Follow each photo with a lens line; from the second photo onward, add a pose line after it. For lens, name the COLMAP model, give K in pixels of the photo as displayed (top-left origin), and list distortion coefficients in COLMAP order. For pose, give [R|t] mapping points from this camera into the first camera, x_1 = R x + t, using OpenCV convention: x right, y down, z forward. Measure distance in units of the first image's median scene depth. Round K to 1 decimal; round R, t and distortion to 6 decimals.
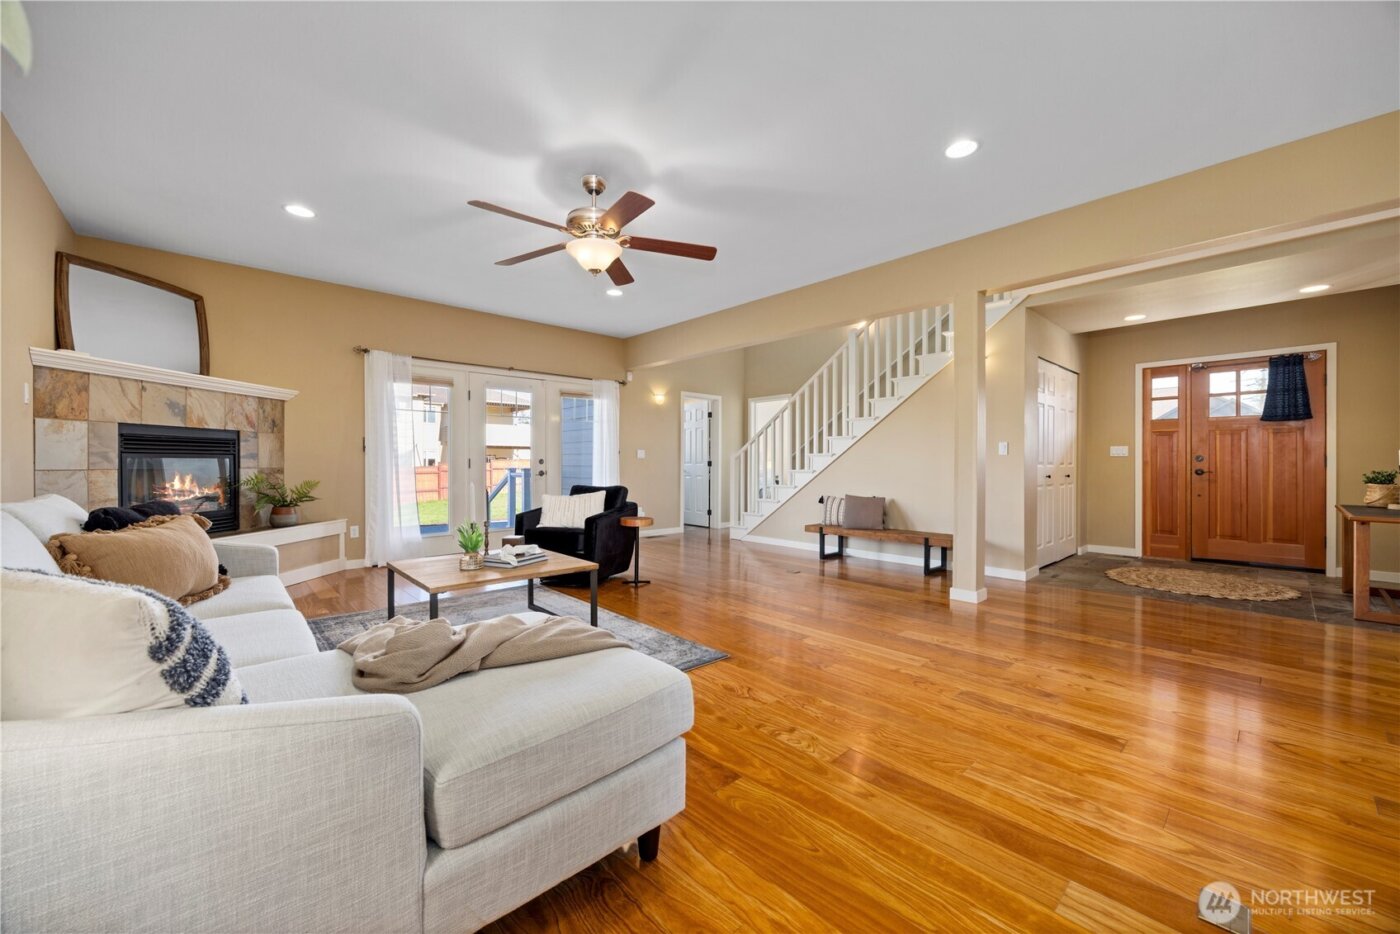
lens RADIAL K [[538.3, 0, 700.0], [0, 538.3, 467.0], [0, 0, 1]] dist [-0.001900, 0.000024]
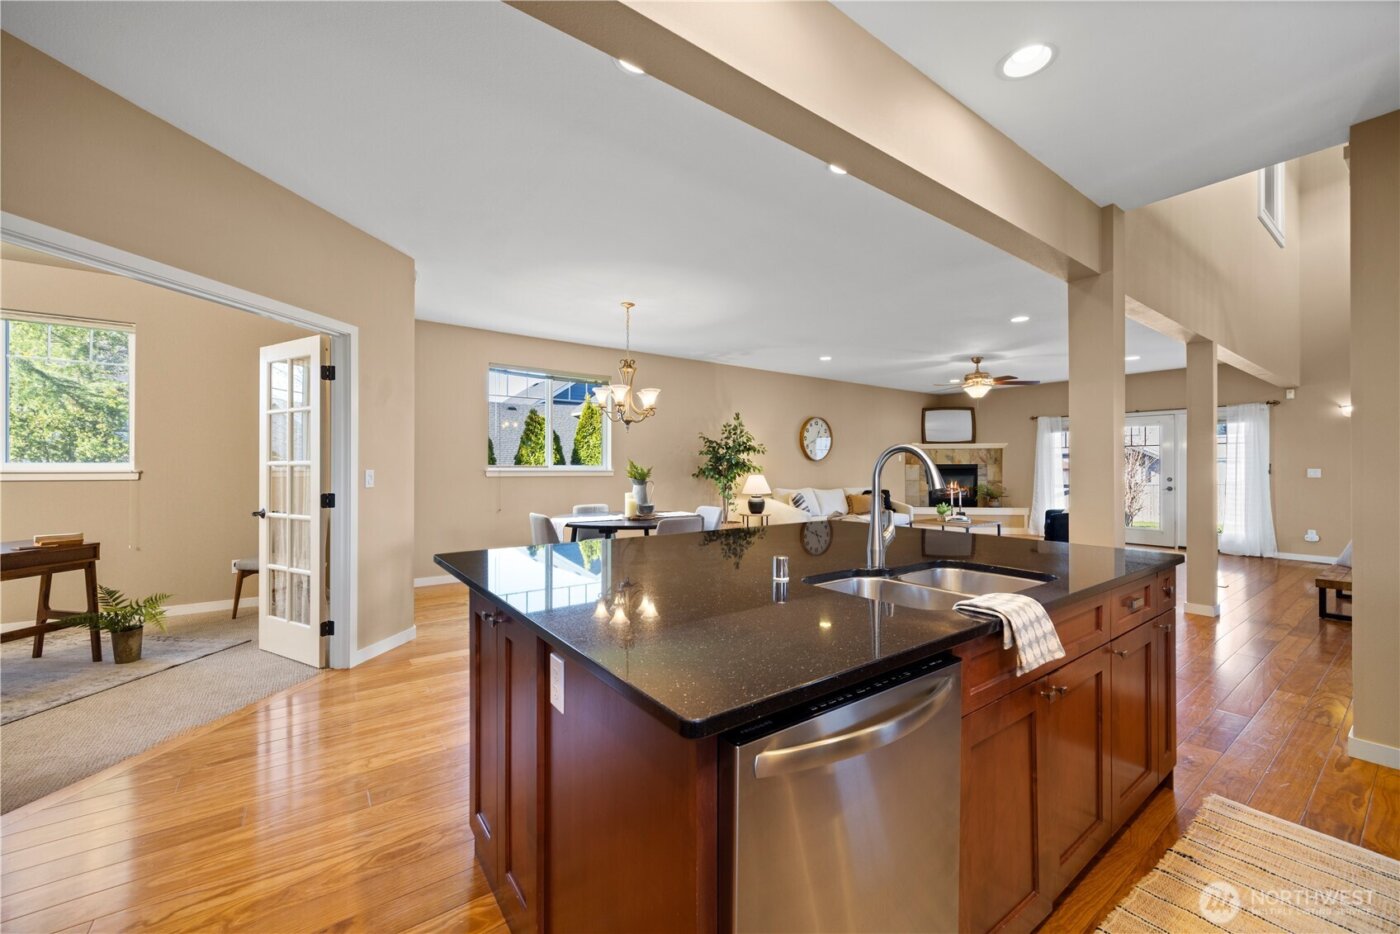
lens RADIAL K [[538.3, 0, 700.0], [0, 538.3, 467.0], [0, 0, 1]] dist [-0.001900, 0.000024]
pose [[-0.122648, -0.002052, -0.992448, 1.390577], [-0.006570, 0.999978, -0.001256, -0.038821], [0.992428, 0.006366, -0.122659, 0.083329]]
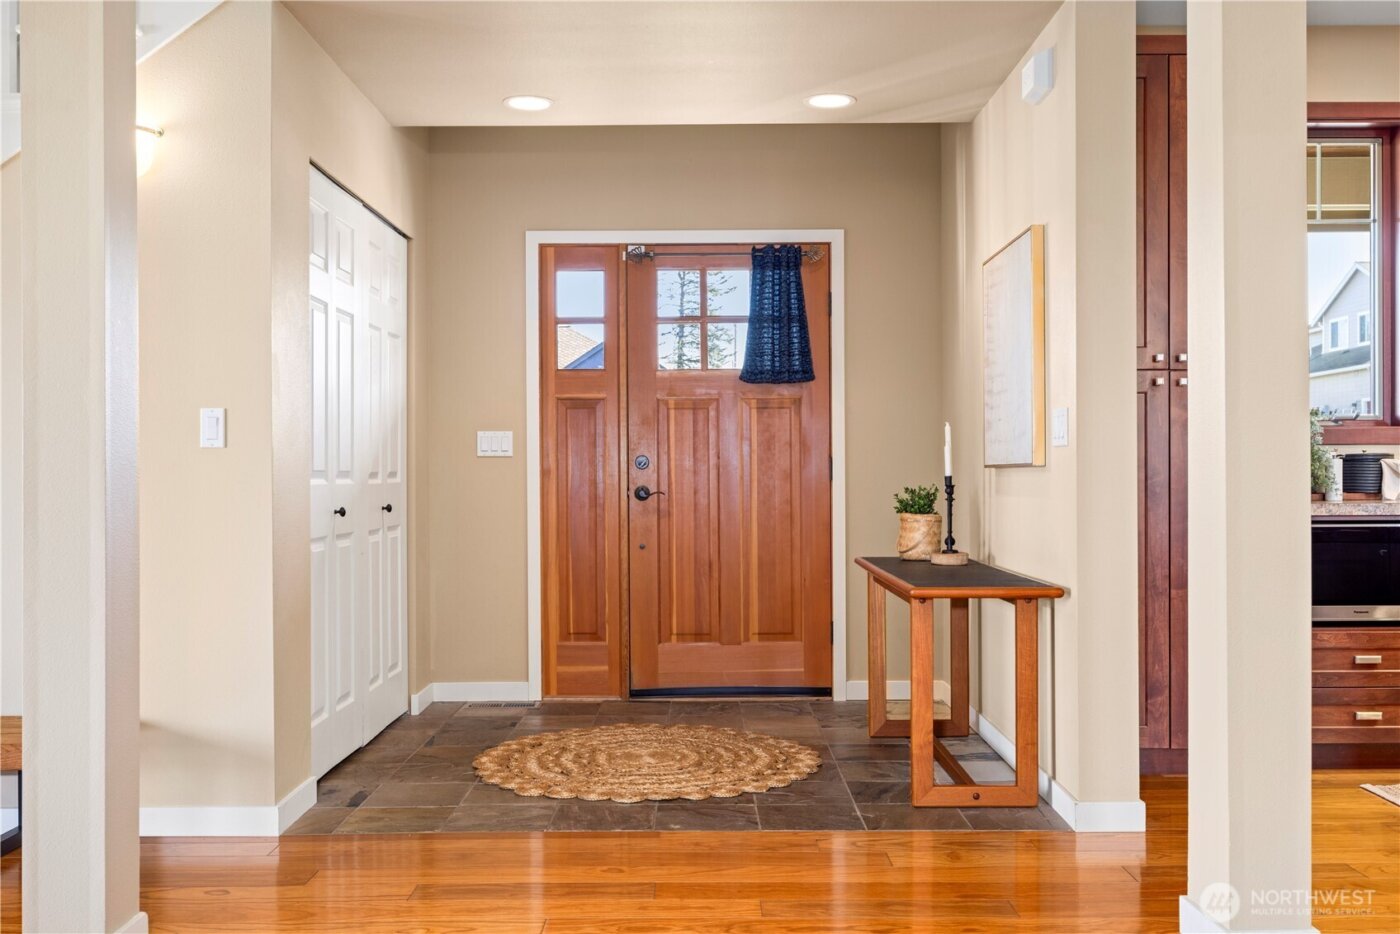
lens RADIAL K [[1332.2, 0, 700.0], [0, 1332.2, 467.0], [0, 0, 1]] dist [0.003263, -0.005142]
pose [[0.676807, 0.001219, 0.736159, 0.171771], [0.009201, 0.999907, -0.010115, -0.000708], [-0.736103, 0.013619, 0.676733, 0.245340]]
